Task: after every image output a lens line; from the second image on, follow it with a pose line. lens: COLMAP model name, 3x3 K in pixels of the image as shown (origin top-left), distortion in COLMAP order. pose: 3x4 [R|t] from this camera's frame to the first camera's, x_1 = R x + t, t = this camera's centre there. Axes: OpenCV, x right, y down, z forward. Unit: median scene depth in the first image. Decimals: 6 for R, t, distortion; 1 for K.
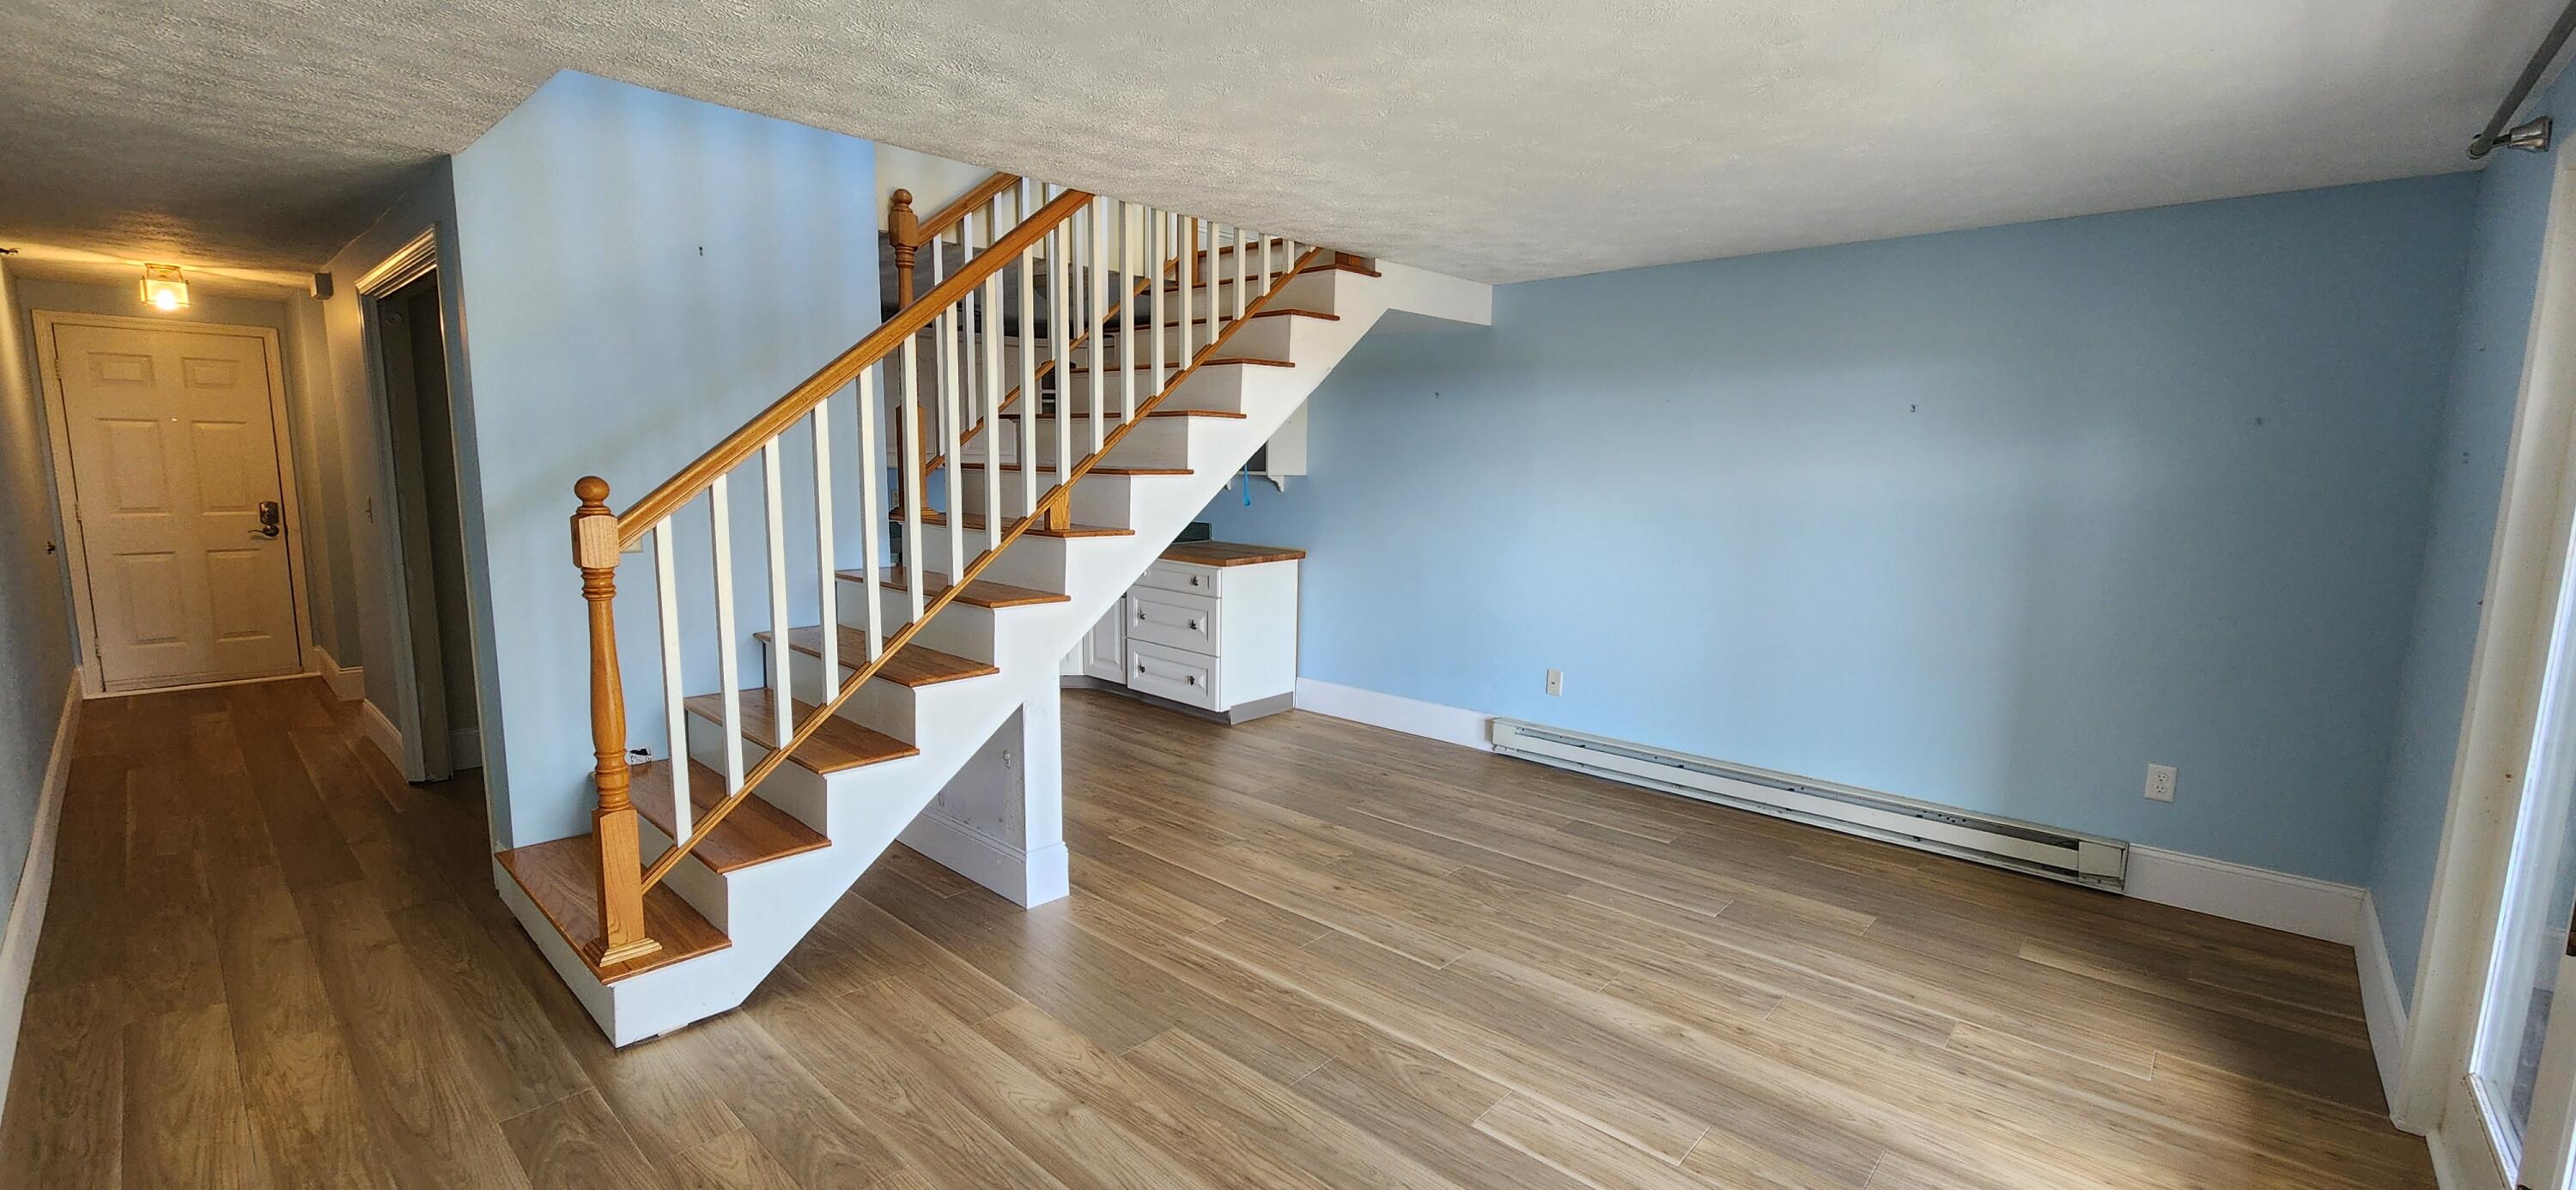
lens RADIAL K [[1056.1, 0, 1284.6], [0, 1056.1, 602.3], [0, 0, 1]] dist [0.002079, -0.000238]
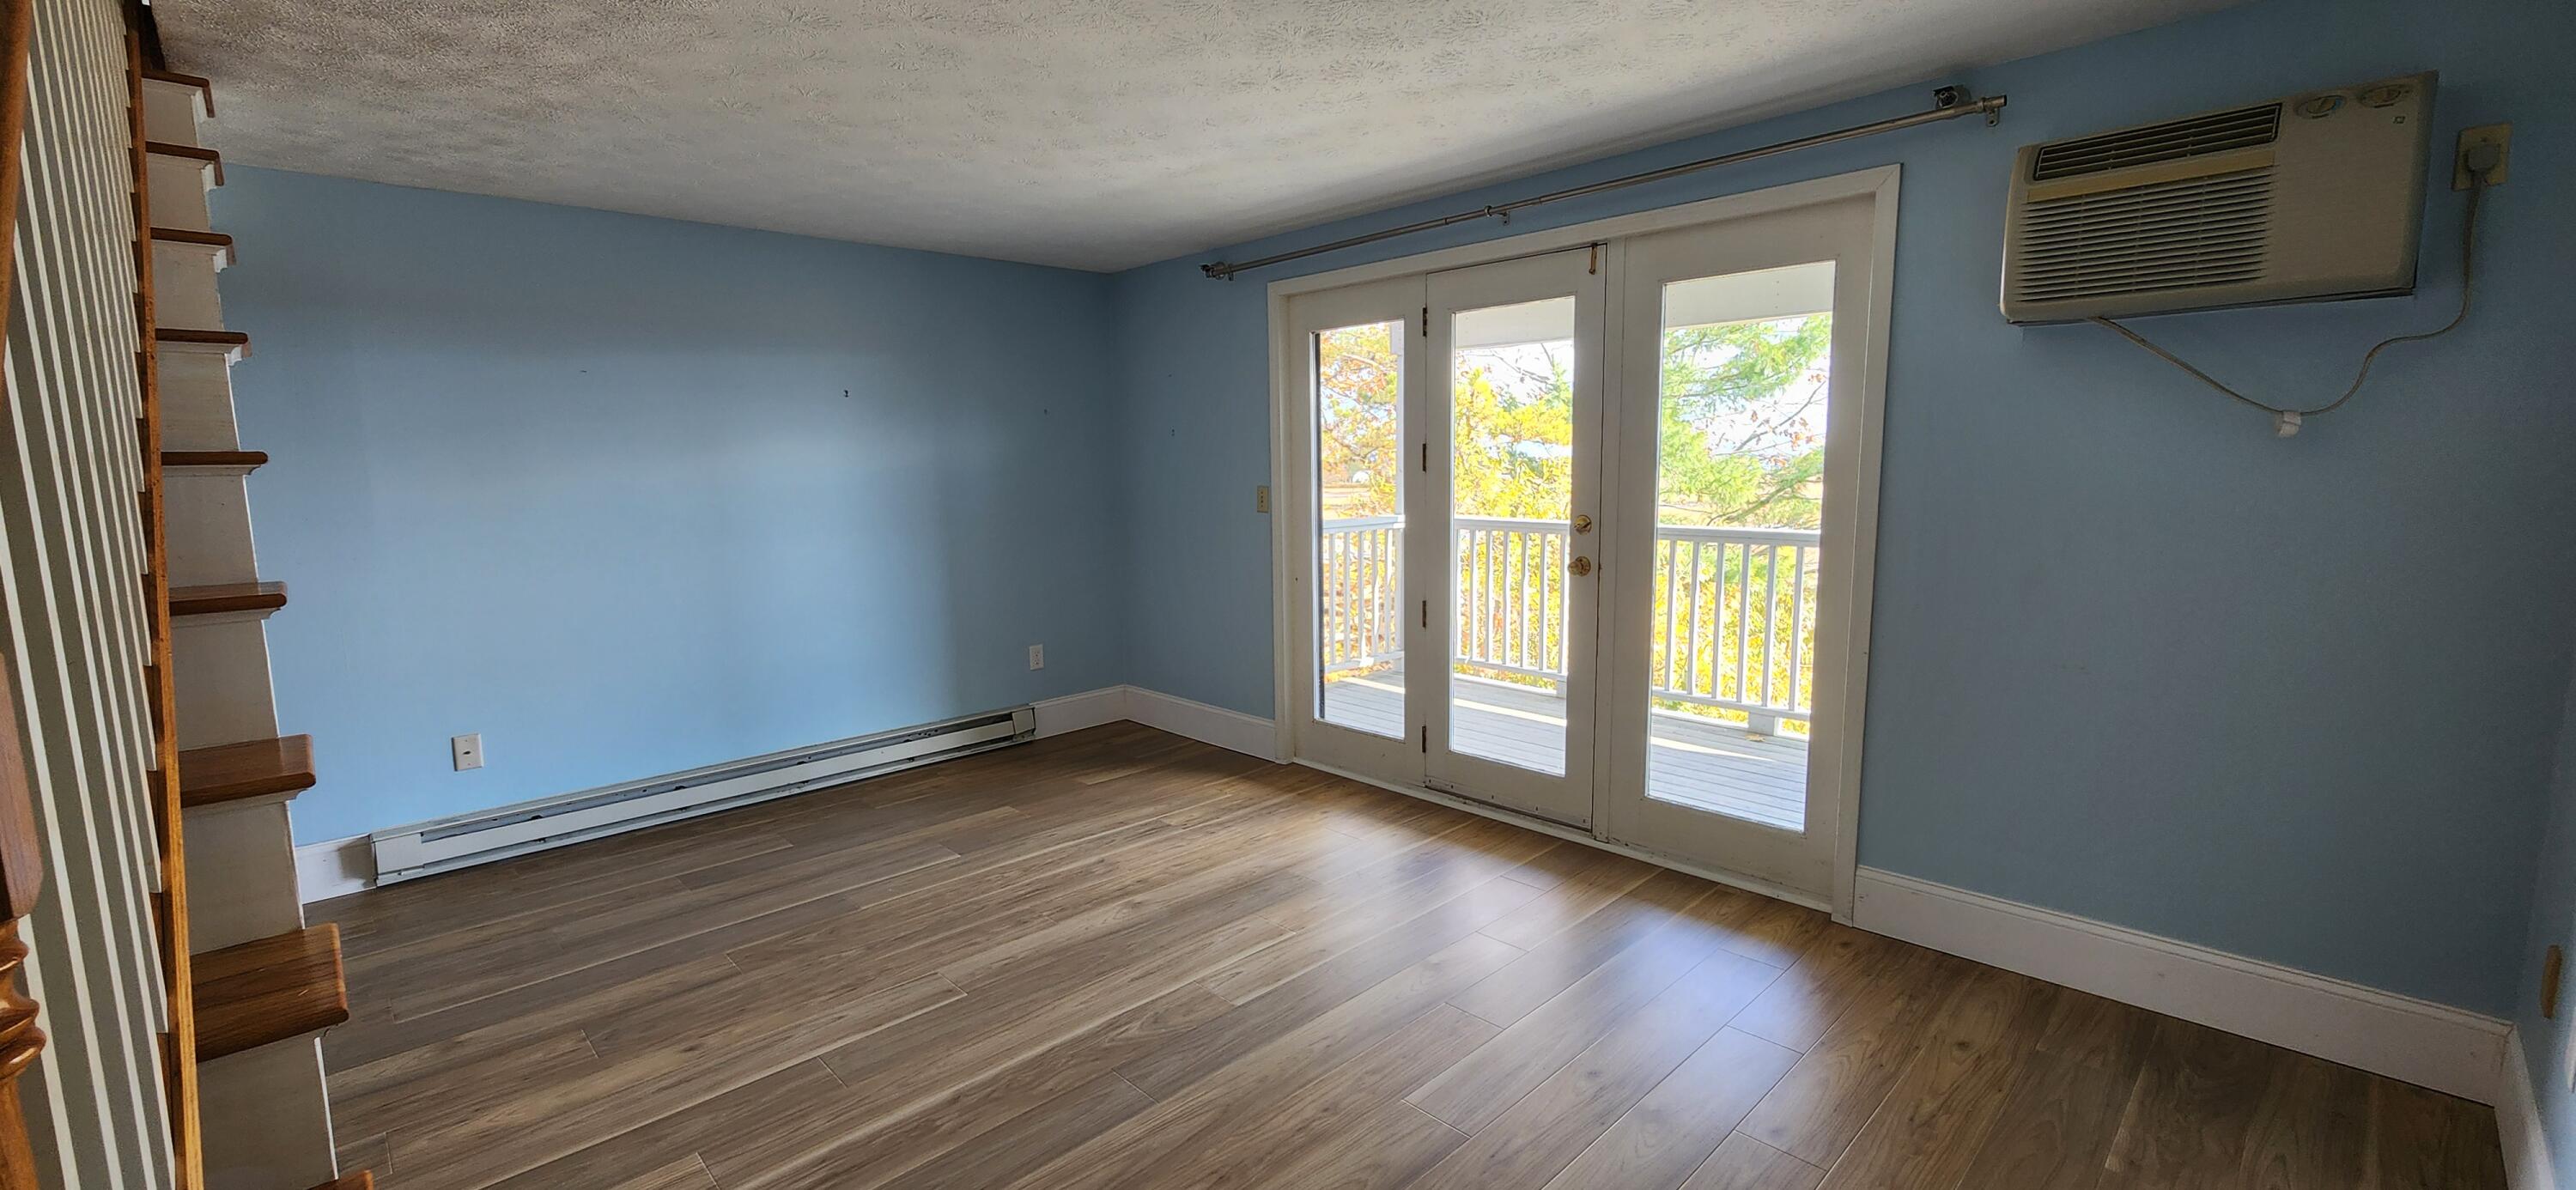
lens RADIAL K [[1056.1, 0, 1286.4], [0, 1056.1, 595.1], [0, 0, 1]] dist [0.002079, -0.000238]
pose [[0.058226, -0.145669, 0.987618, -0.563399], [0.153608, 0.978823, 0.135316, -0.056631], [-0.986415, 0.143827, 0.079369, 0.502110]]
